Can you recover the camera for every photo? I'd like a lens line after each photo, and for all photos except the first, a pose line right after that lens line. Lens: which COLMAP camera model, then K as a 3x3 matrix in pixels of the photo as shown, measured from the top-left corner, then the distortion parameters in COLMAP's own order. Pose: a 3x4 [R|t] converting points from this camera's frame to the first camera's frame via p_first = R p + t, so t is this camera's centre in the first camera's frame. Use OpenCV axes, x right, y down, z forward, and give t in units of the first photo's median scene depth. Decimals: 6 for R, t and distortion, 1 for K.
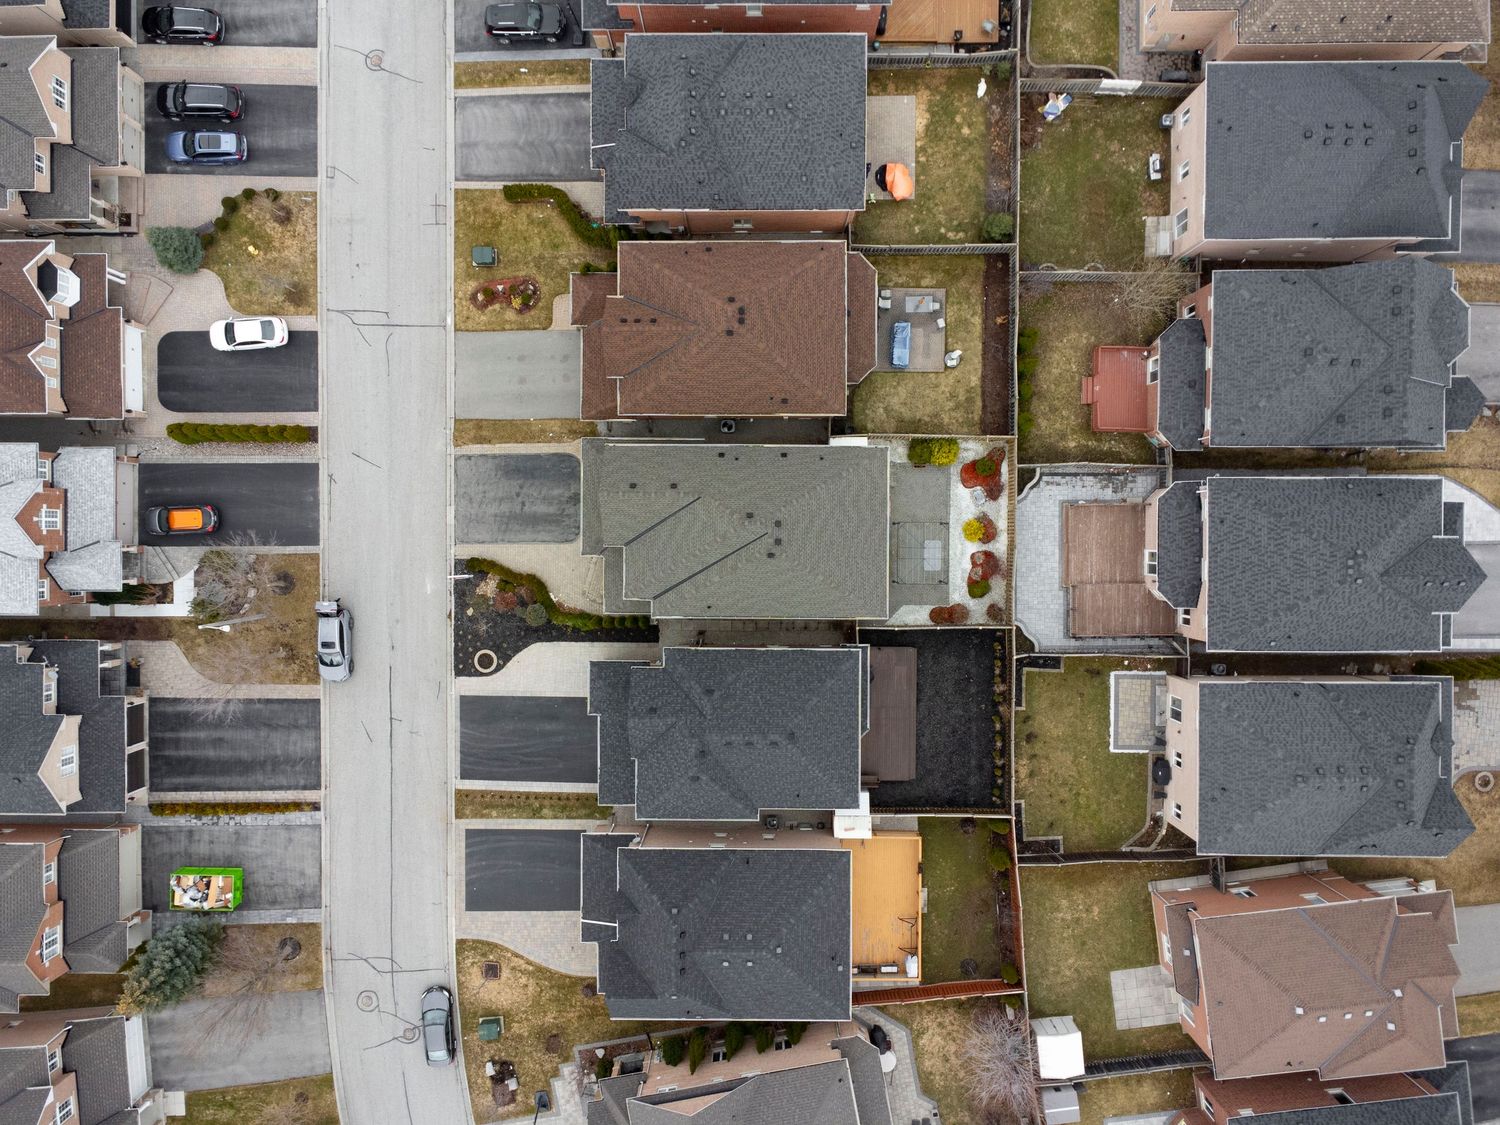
lens RADIAL K [[1064.3, 0, 742.8], [0, 1064.3, 560.7], [0, 0, 1]] dist [0.019574, -0.005588]
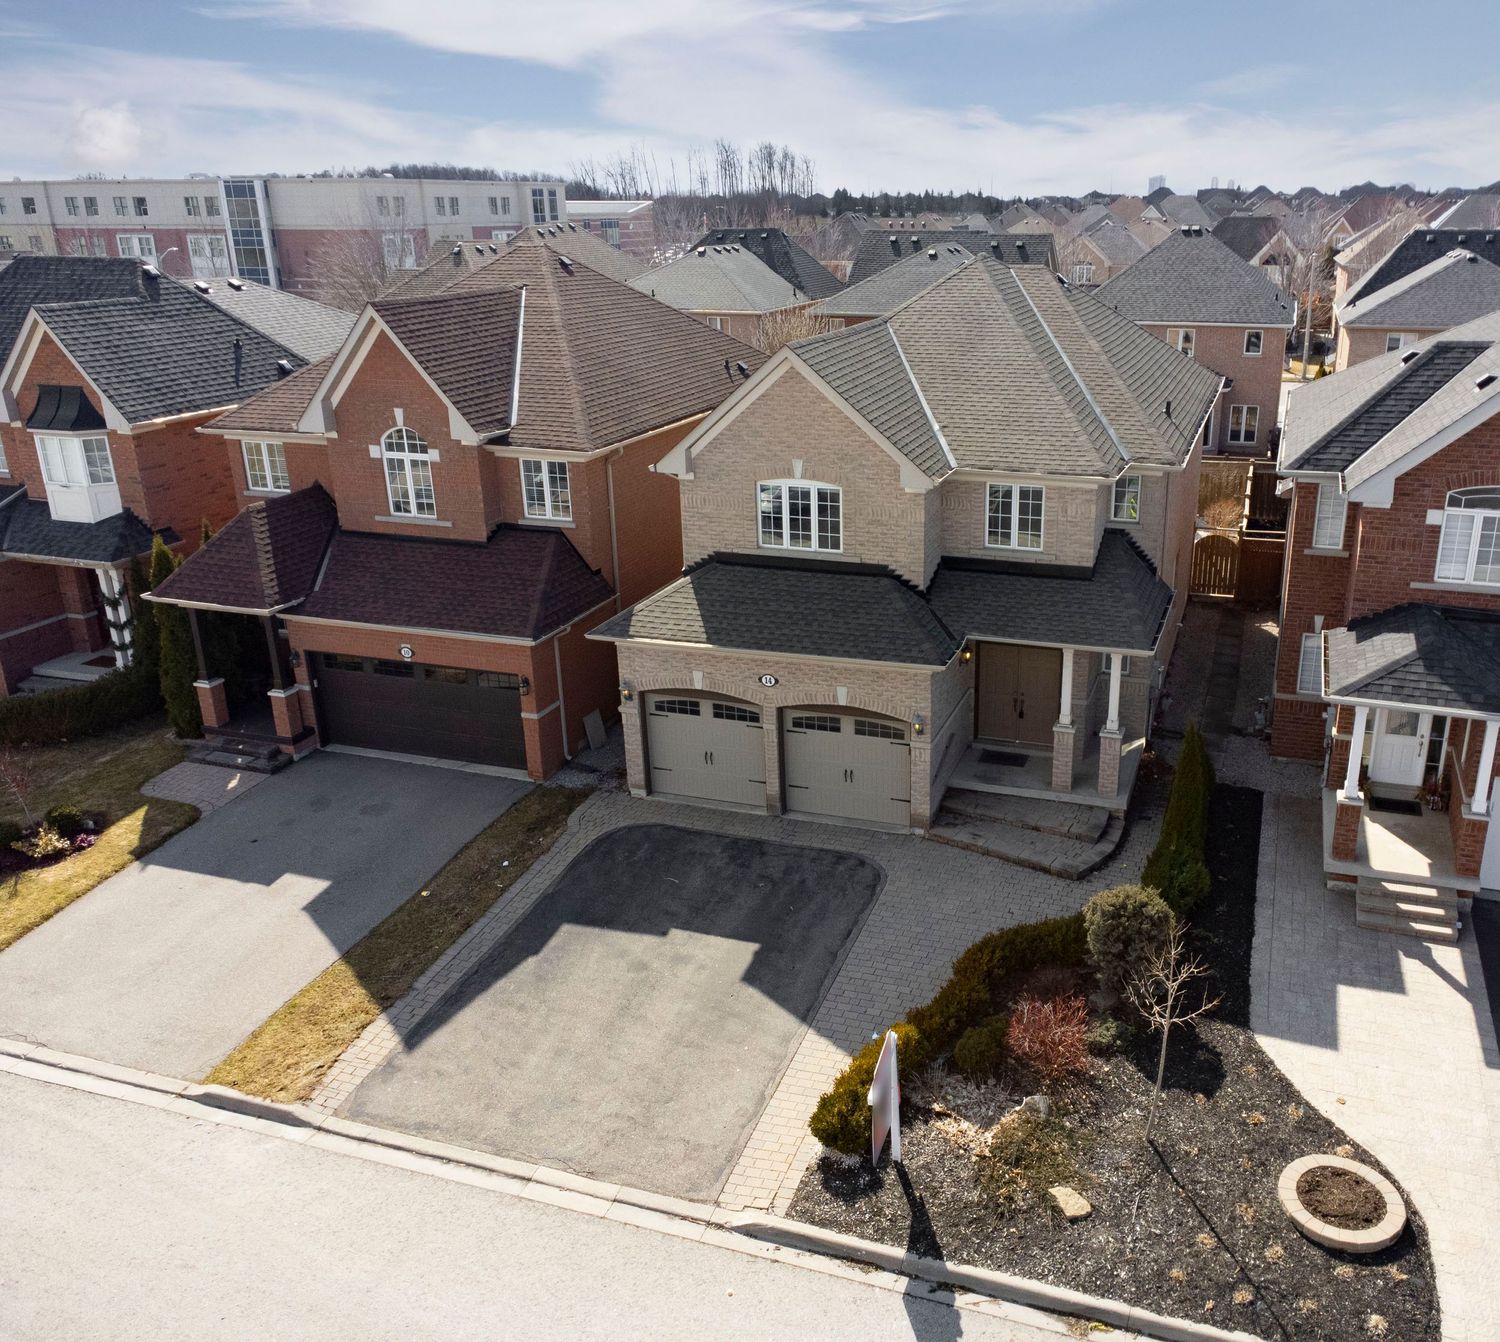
lens RADIAL K [[1272.6, 0, 892.2], [0, 1272.6, 669.4], [0, 0, 1]] dist [0.014885, -0.000772]
pose [[0.287762, -0.320779, 0.902383, -0.449556], [0.957566, 0.080520, -0.276736, 0.074173], [0.016111, 0.943725, 0.330338, 0.847085]]
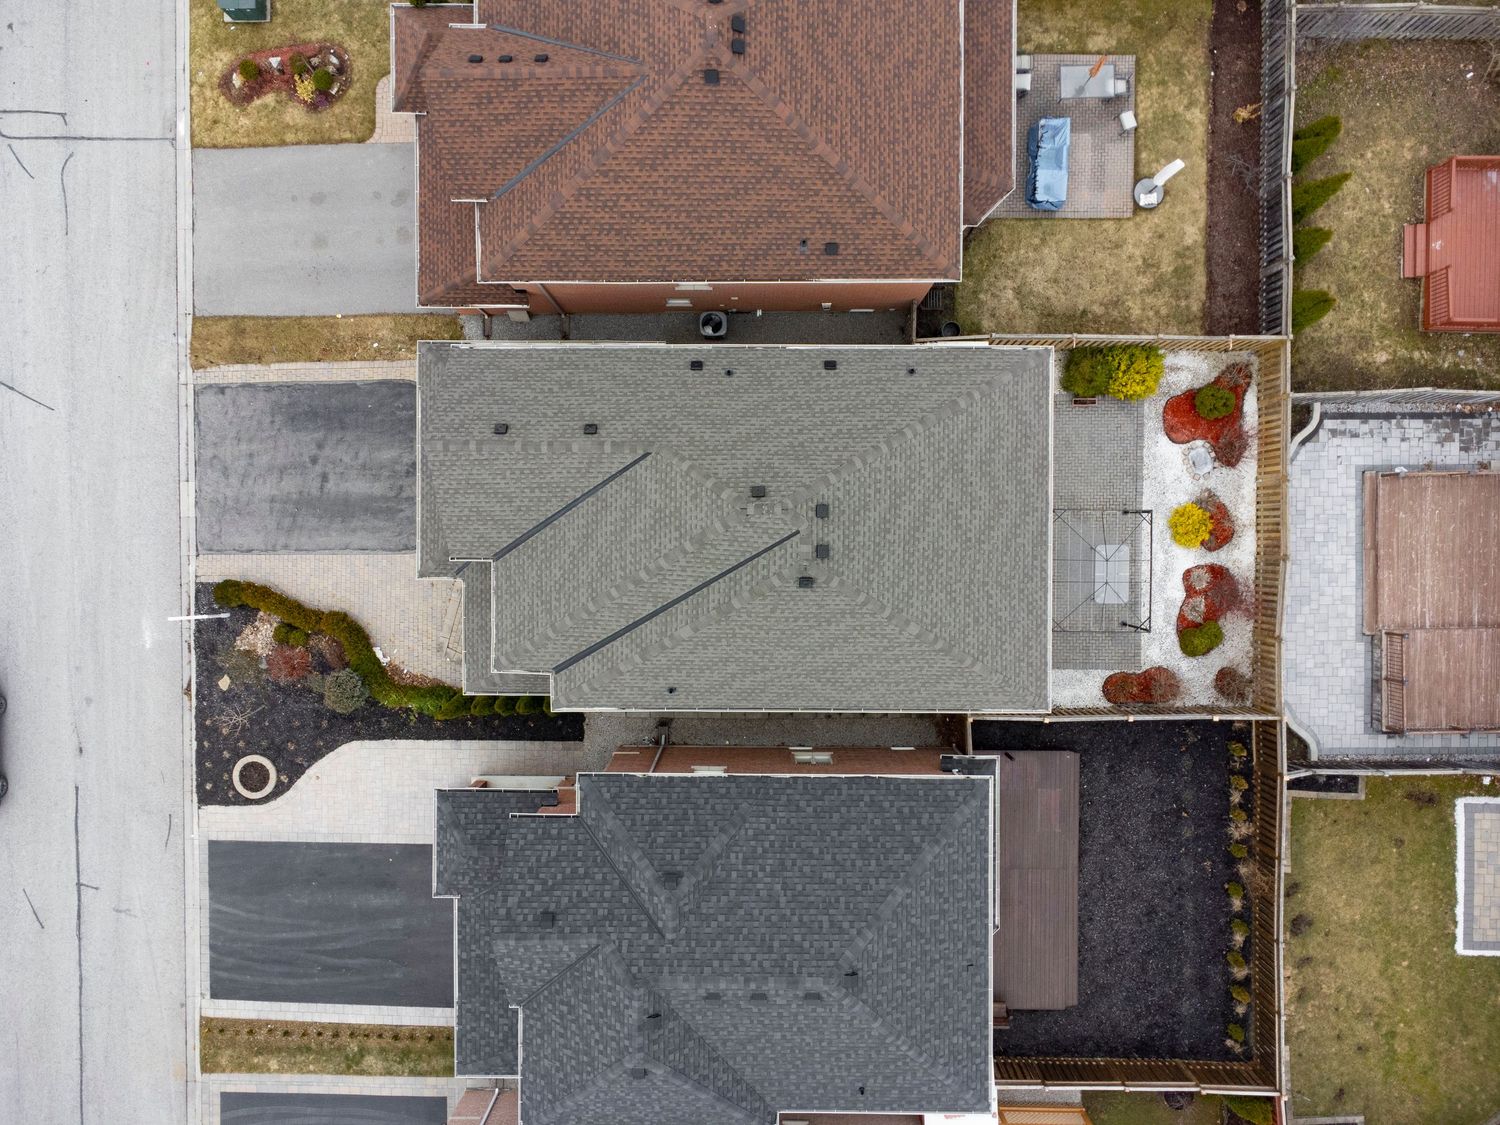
lens RADIAL K [[1064.3, 0, 742.8], [0, 1064.3, 560.7], [0, 0, 1]] dist [0.019574, -0.005588]
pose [[0.999995, -0.003231, 0.000601, -0.000276], [0.003230, 0.999993, 0.001612, -0.012708], [-0.000606, -0.001610, 0.999999, 0.480569]]
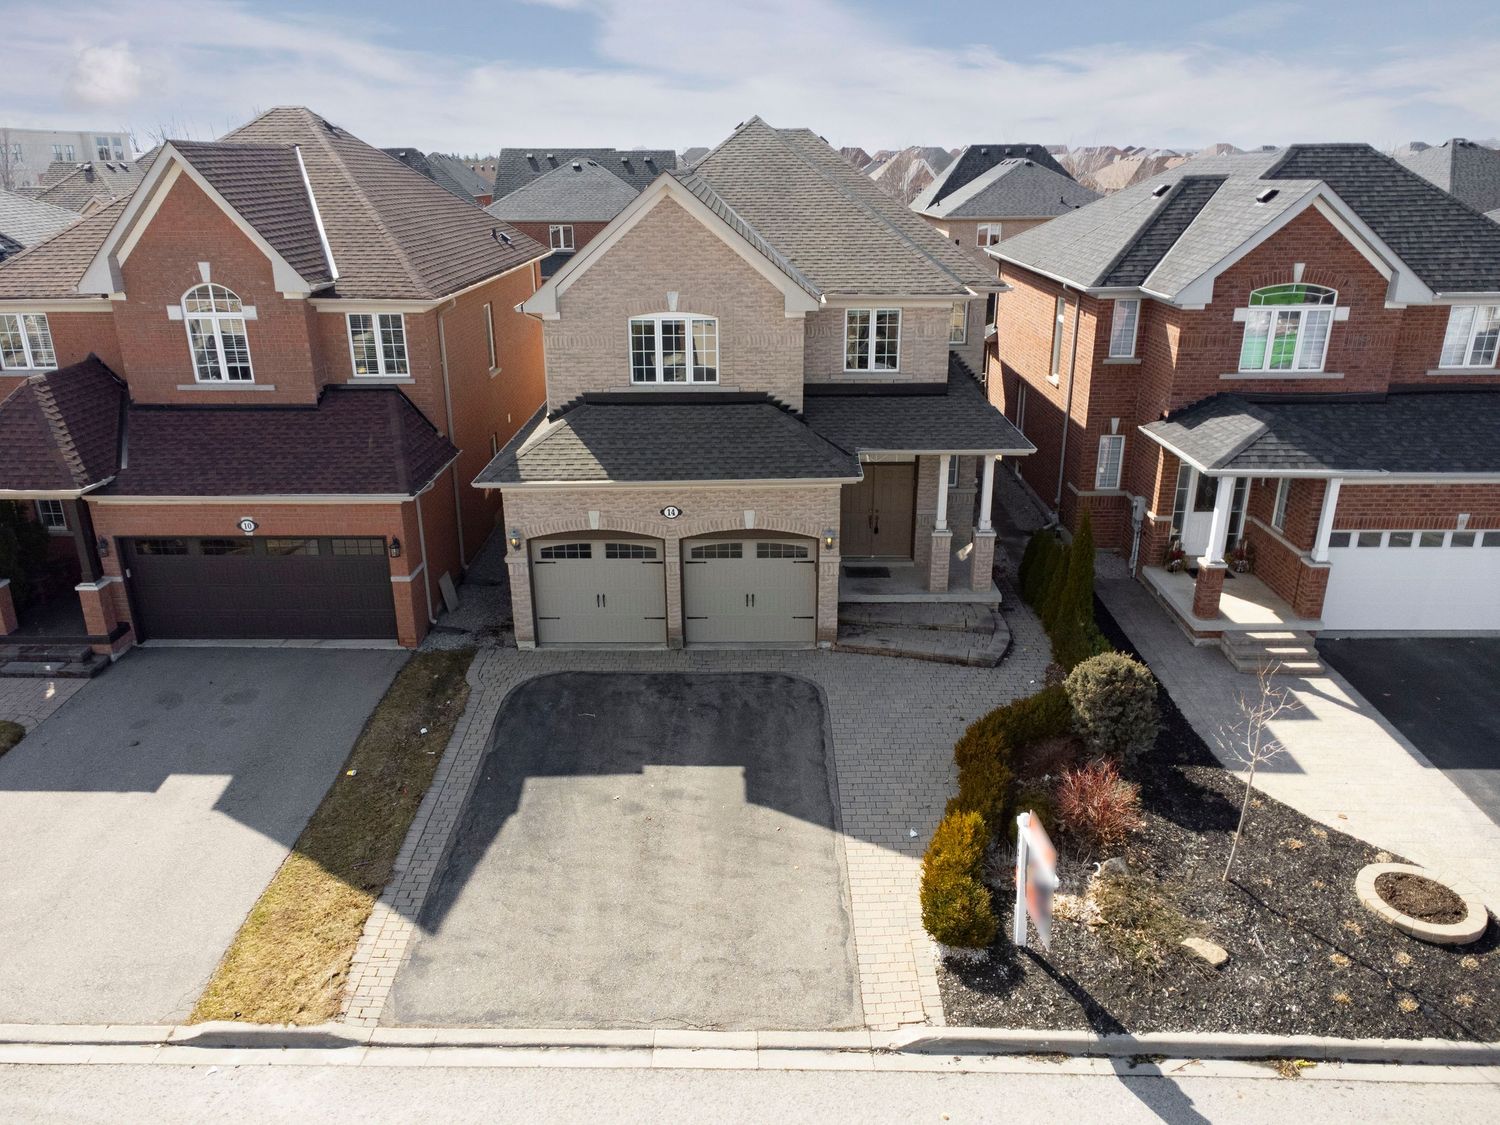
lens RADIAL K [[1064.3, 0, 742.8], [0, 1064.3, 560.7], [0, 0, 1]] dist [0.019574, -0.005588]
pose [[0.008560, -0.336606, 0.941607, -0.423467], [0.999666, -0.020098, -0.016272, -0.032601], [0.024402, 0.941431, 0.336321, 0.880256]]
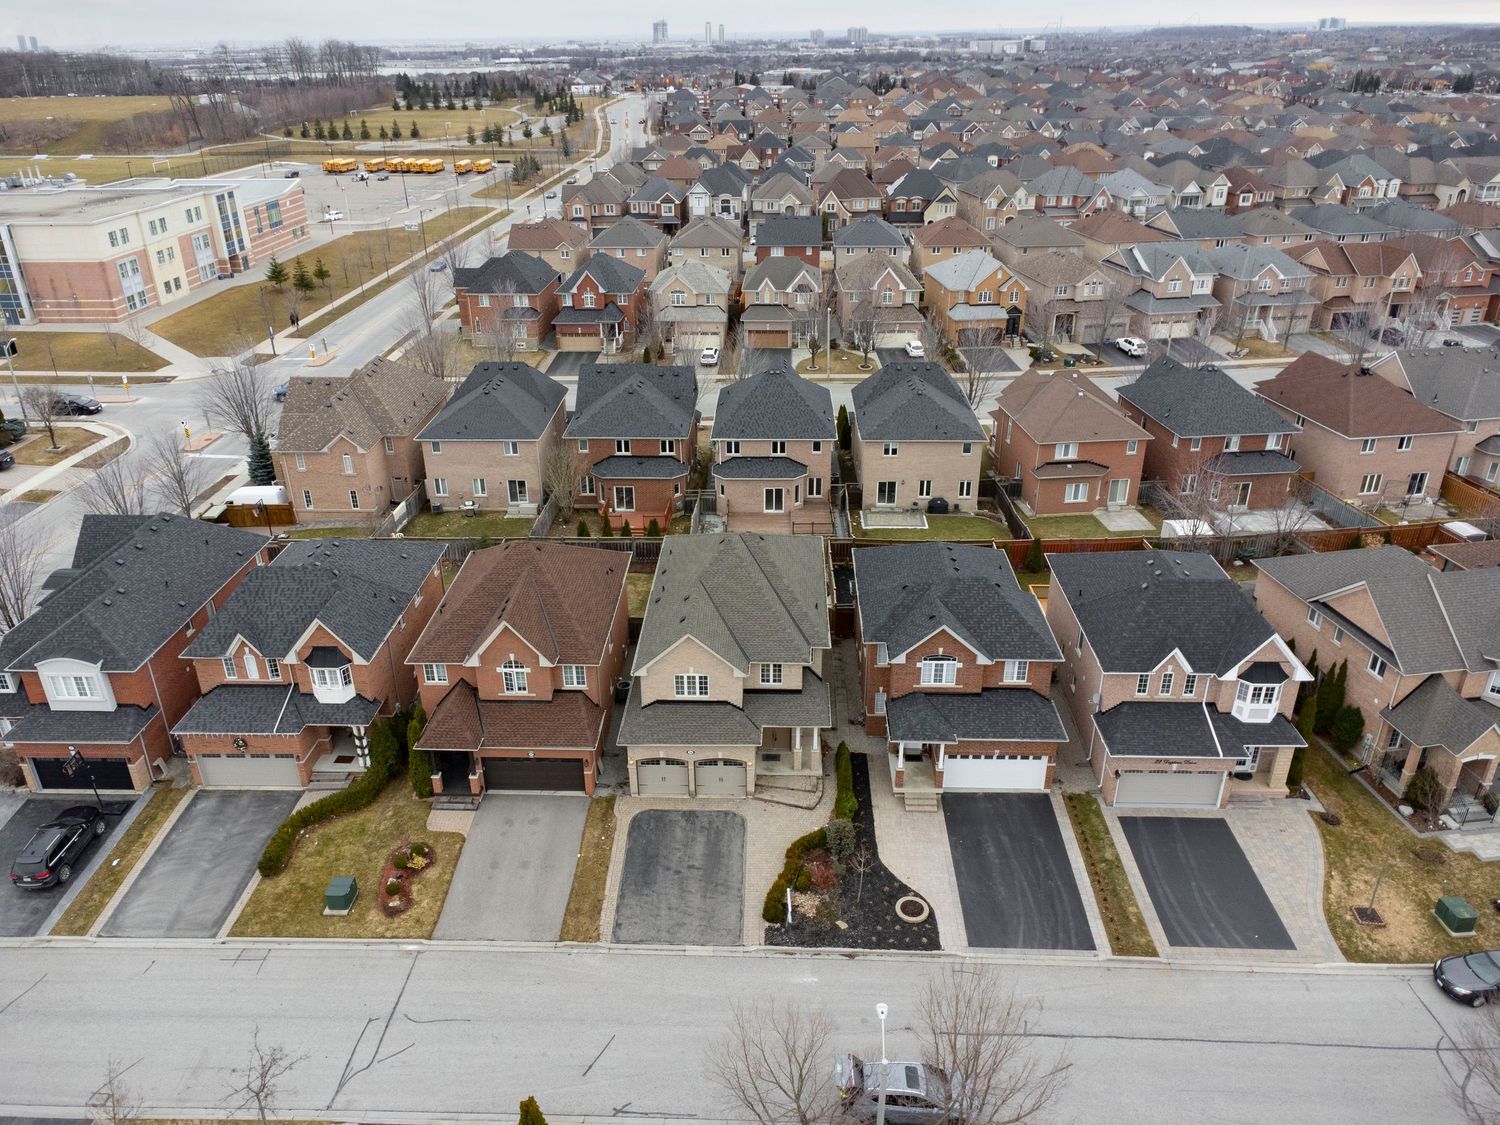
lens RADIAL K [[1064.3, 0, 742.8], [0, 1064.3, 560.7], [0, 0, 1]] dist [0.019574, -0.005588]
pose [[0.030095, -0.432962, 0.900910, -0.786712], [0.999158, -0.012124, -0.039203, 0.014141], [0.027896, 0.901331, 0.432233, 0.499956]]
